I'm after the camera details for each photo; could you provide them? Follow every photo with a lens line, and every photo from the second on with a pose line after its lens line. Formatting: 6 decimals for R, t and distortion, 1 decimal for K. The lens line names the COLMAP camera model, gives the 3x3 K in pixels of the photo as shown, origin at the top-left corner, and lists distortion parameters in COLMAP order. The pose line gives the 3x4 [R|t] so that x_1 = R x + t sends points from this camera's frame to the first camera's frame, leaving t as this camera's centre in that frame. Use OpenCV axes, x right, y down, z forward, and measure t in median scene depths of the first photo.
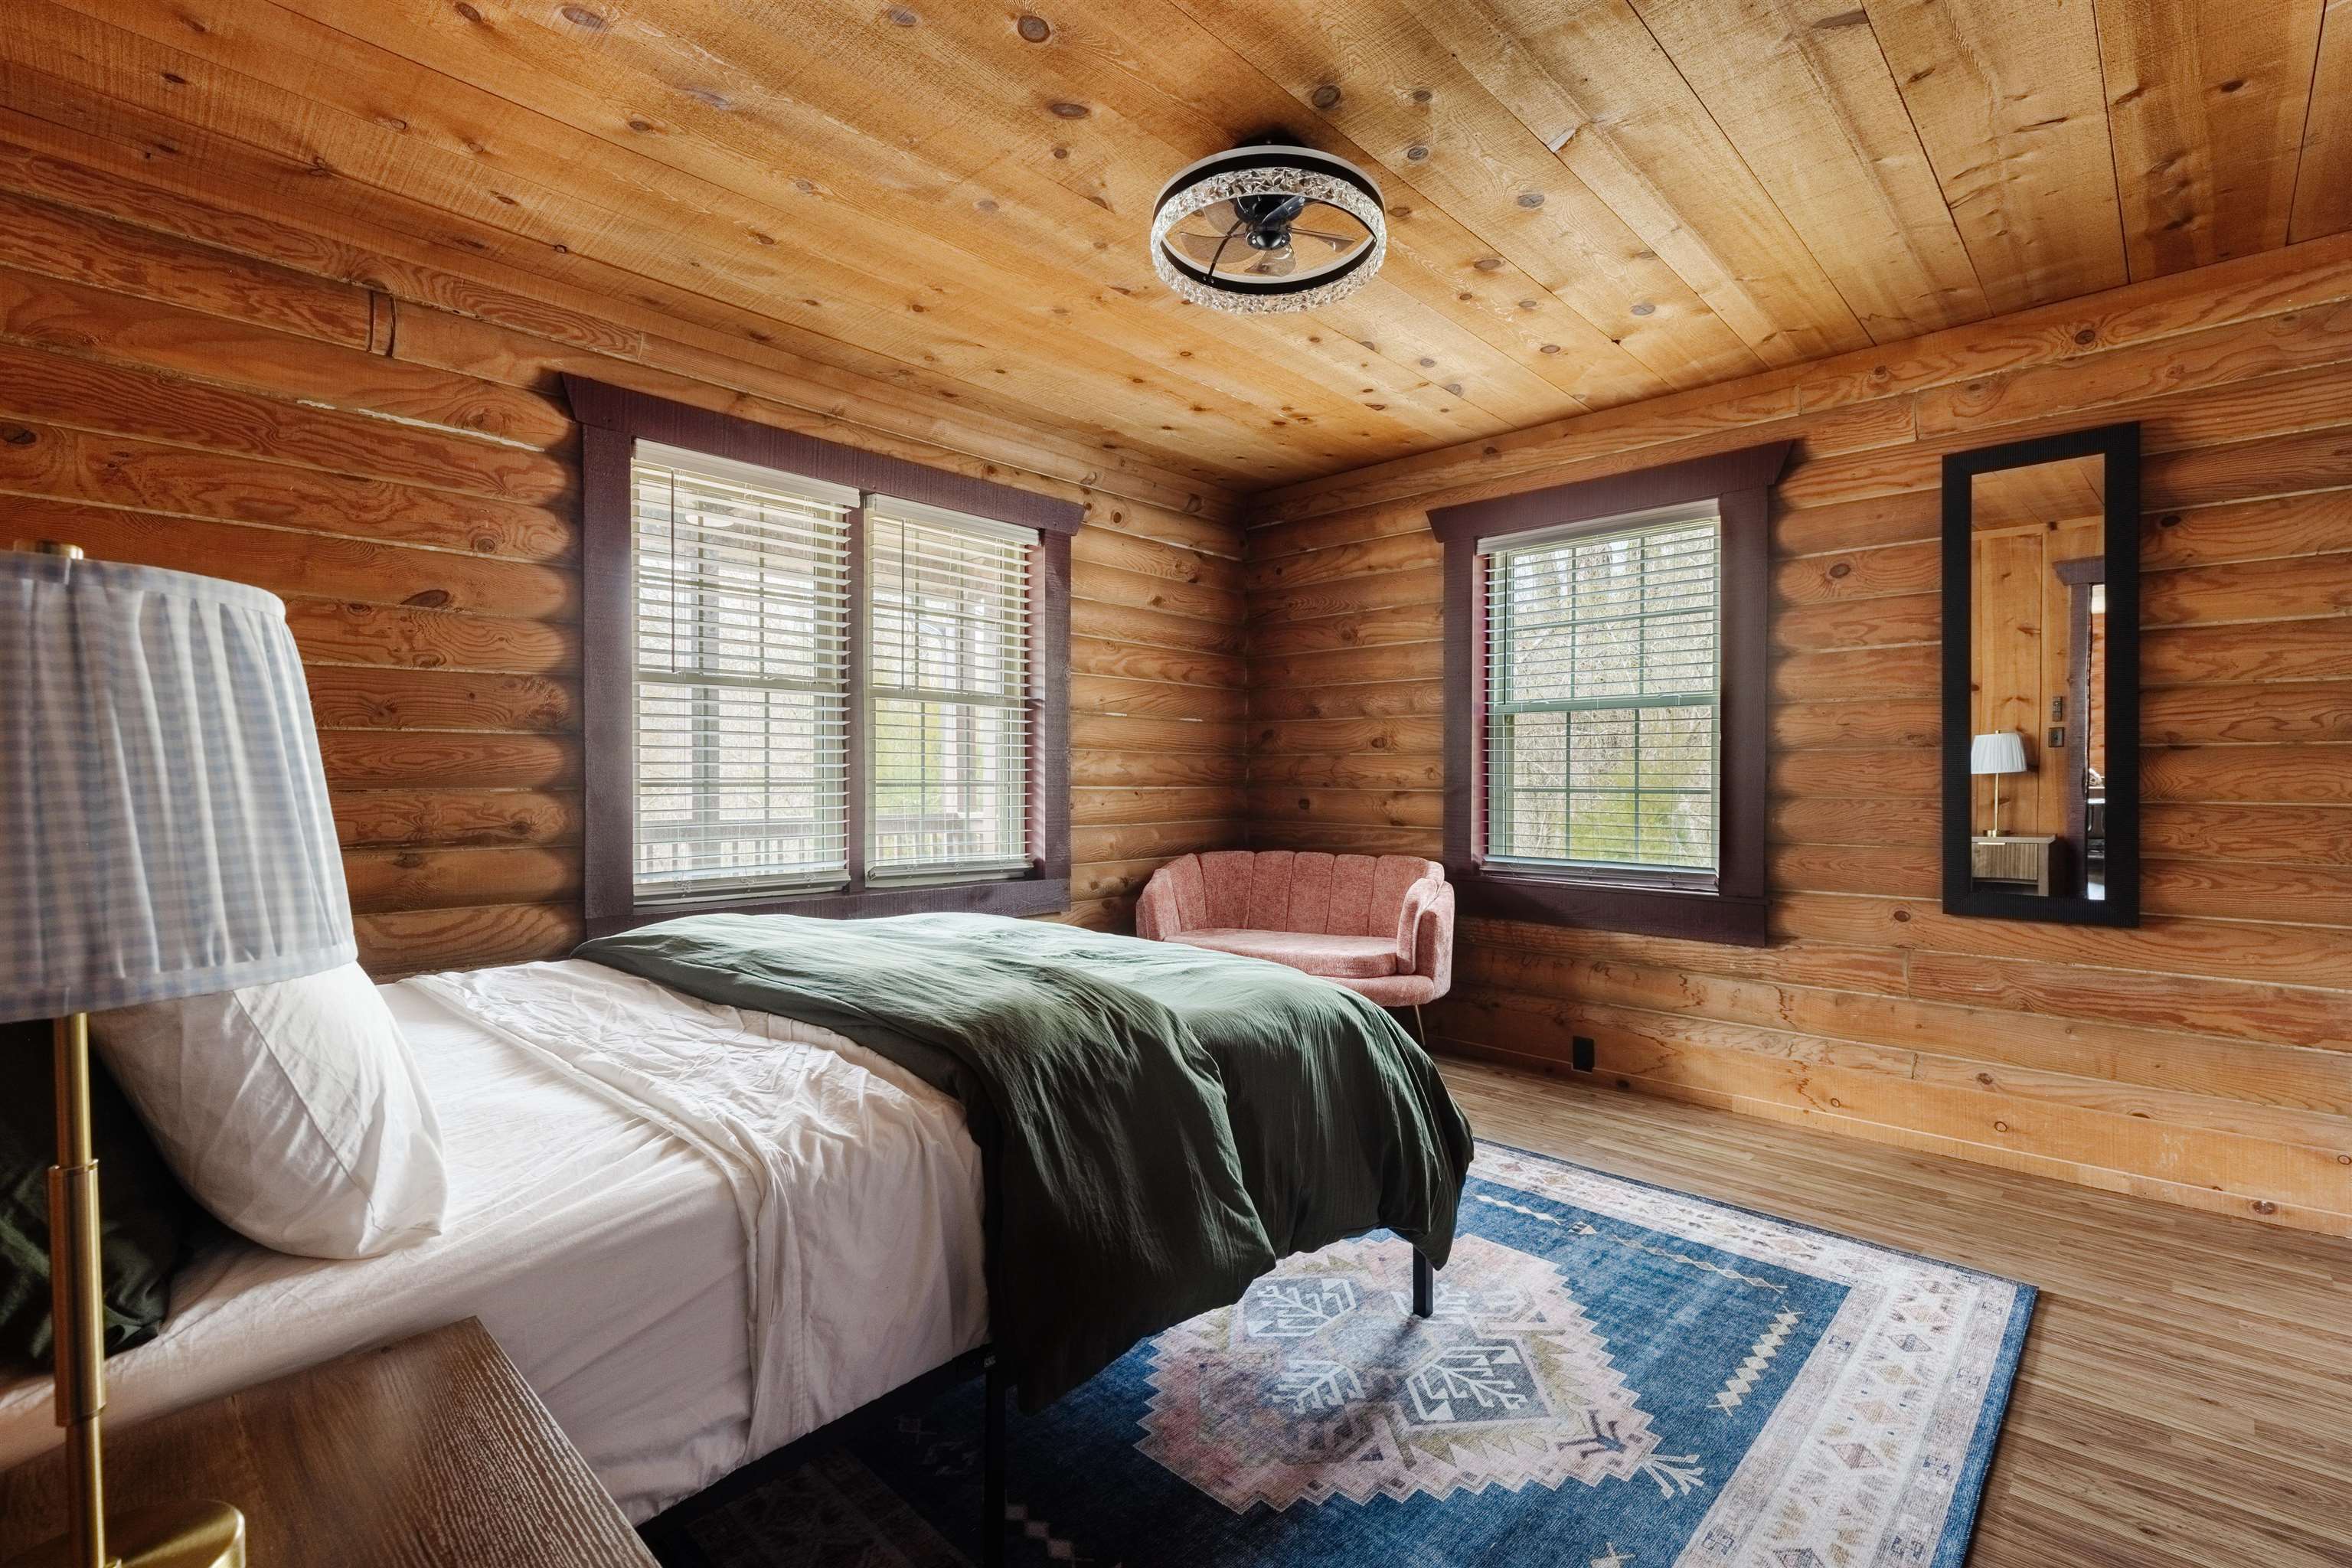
lens RADIAL K [[1072.1, 0, 1192.3], [0, 1072.1, 776.6], [0, 0, 1]] dist [0.003882, -0.002329]
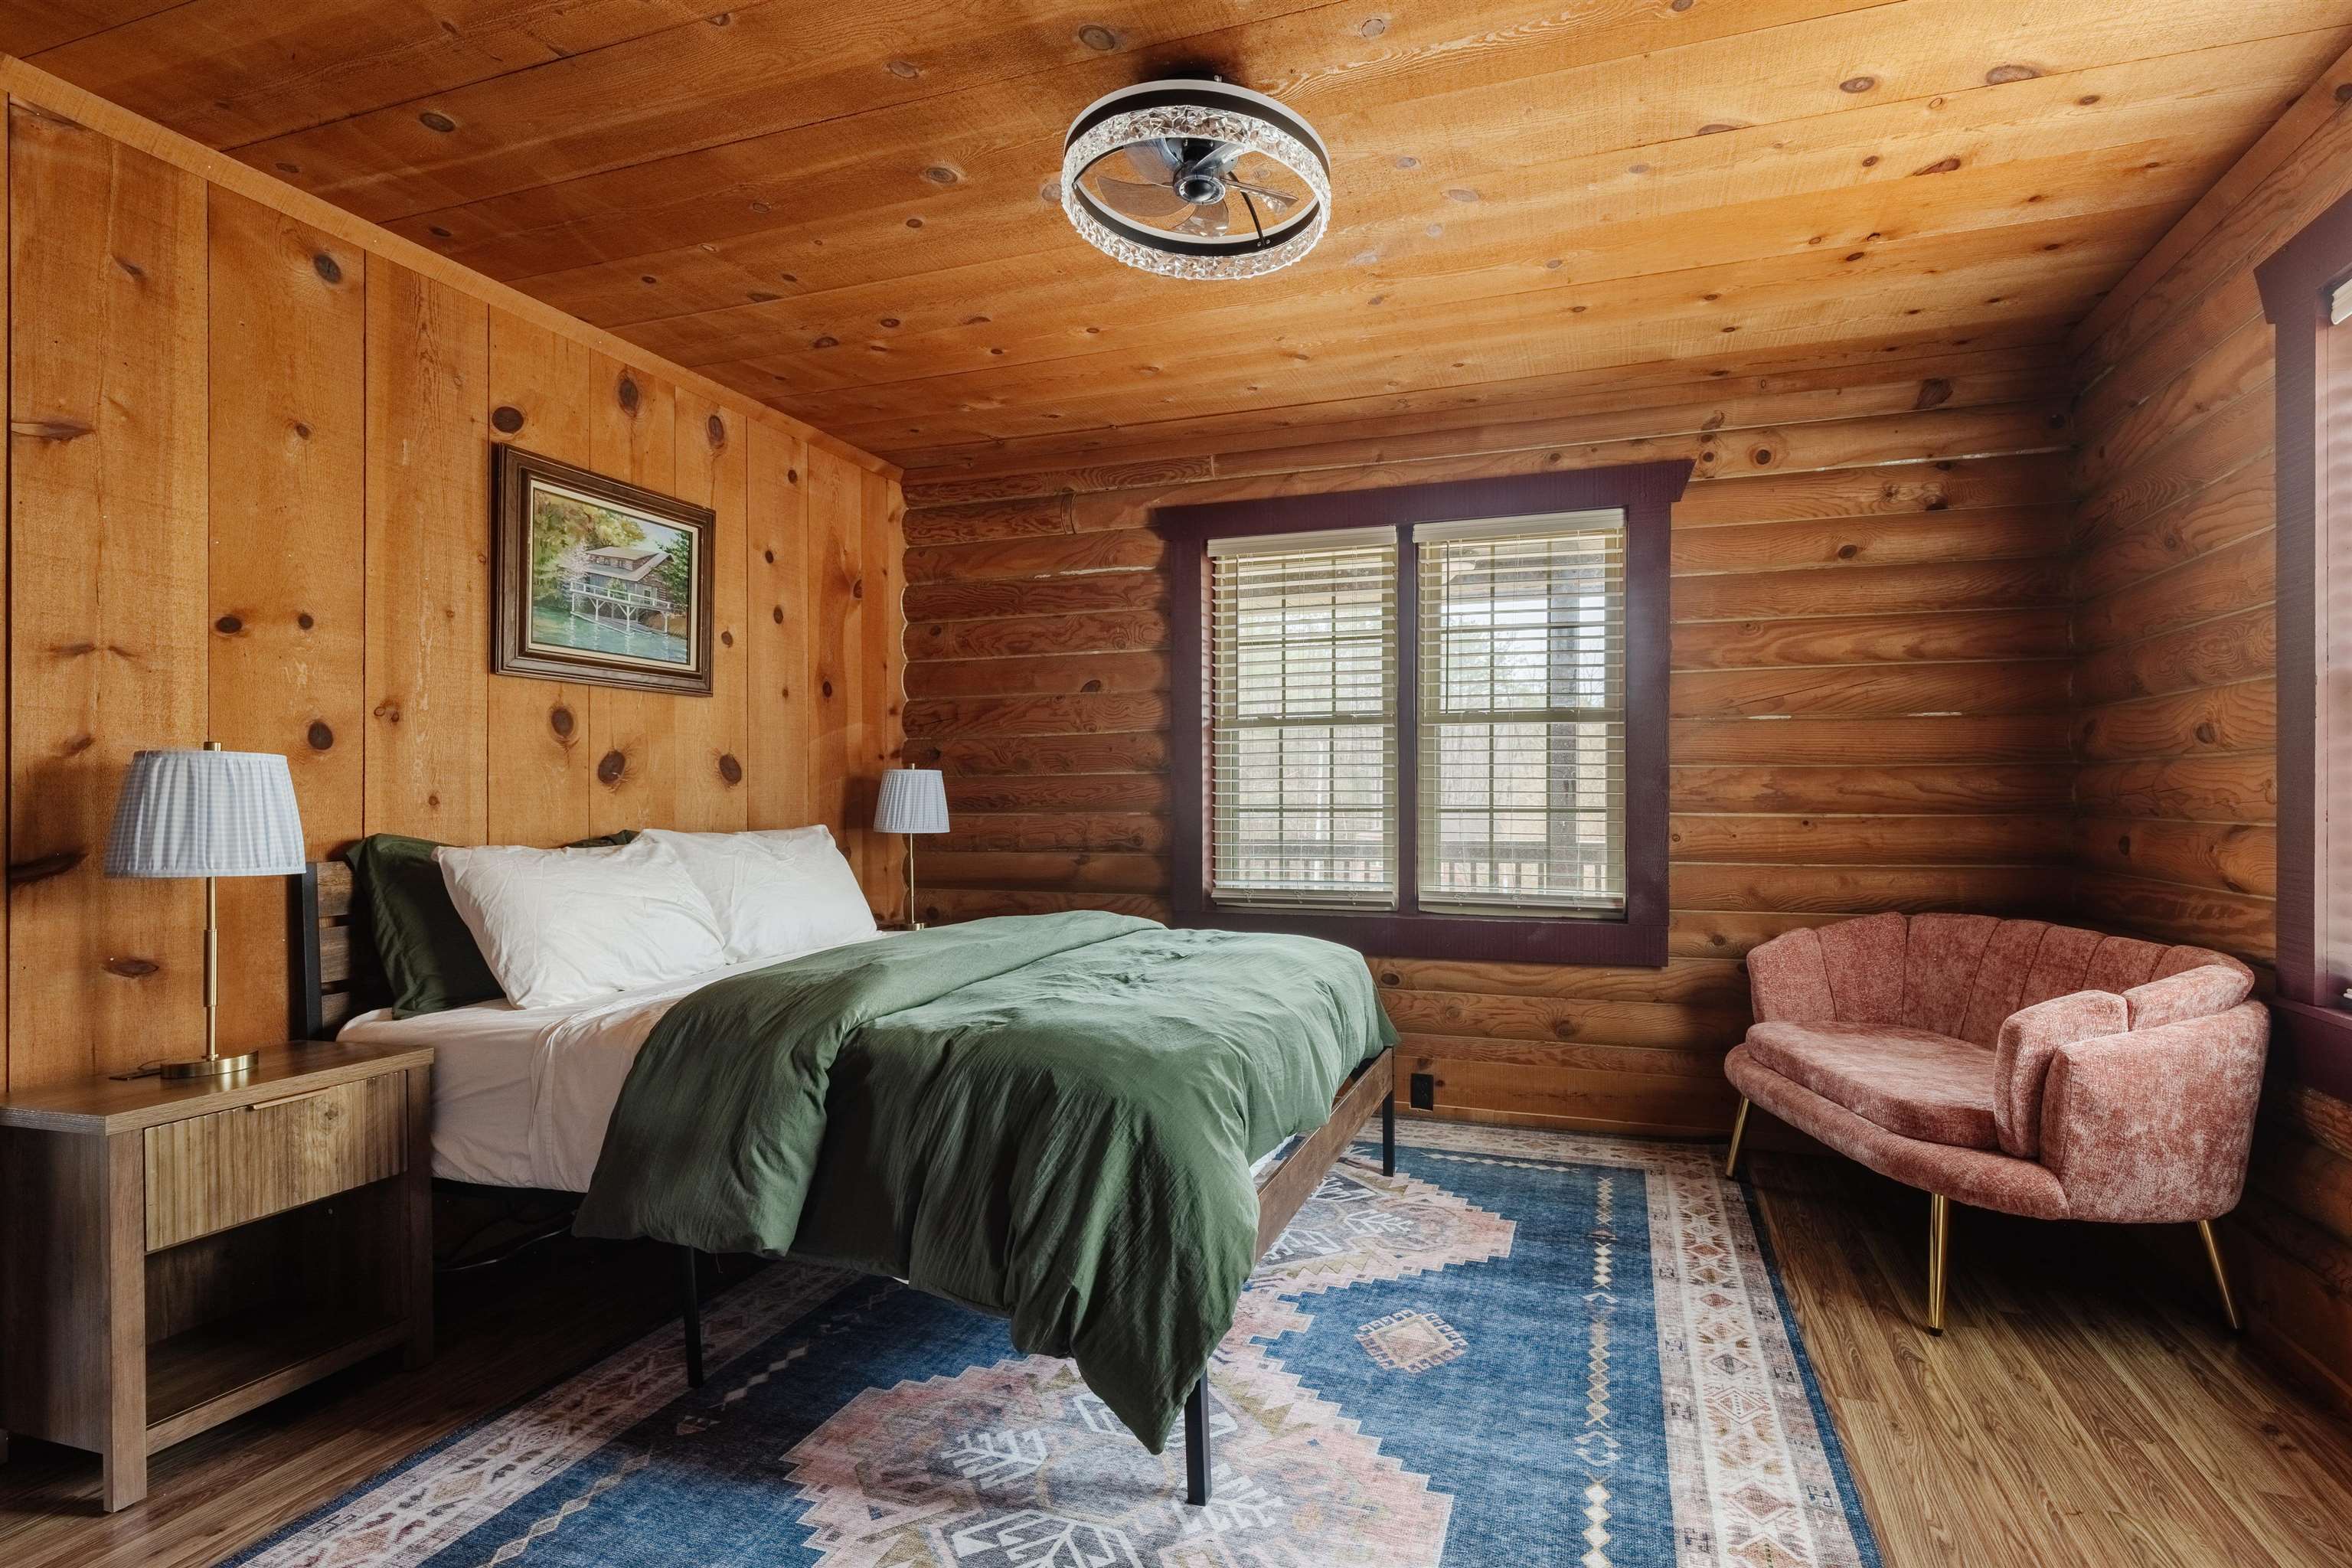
lens RADIAL K [[1072.1, 0, 1247.0], [0, 1072.1, 801.0], [0, 0, 1]] dist [0.003882, -0.002329]
pose [[0.422546, -0.003585, -0.906334, 0.630537], [0.007925, 0.999969, -0.000260, -0.002709], [0.906307, -0.007073, 0.422561, 0.476834]]
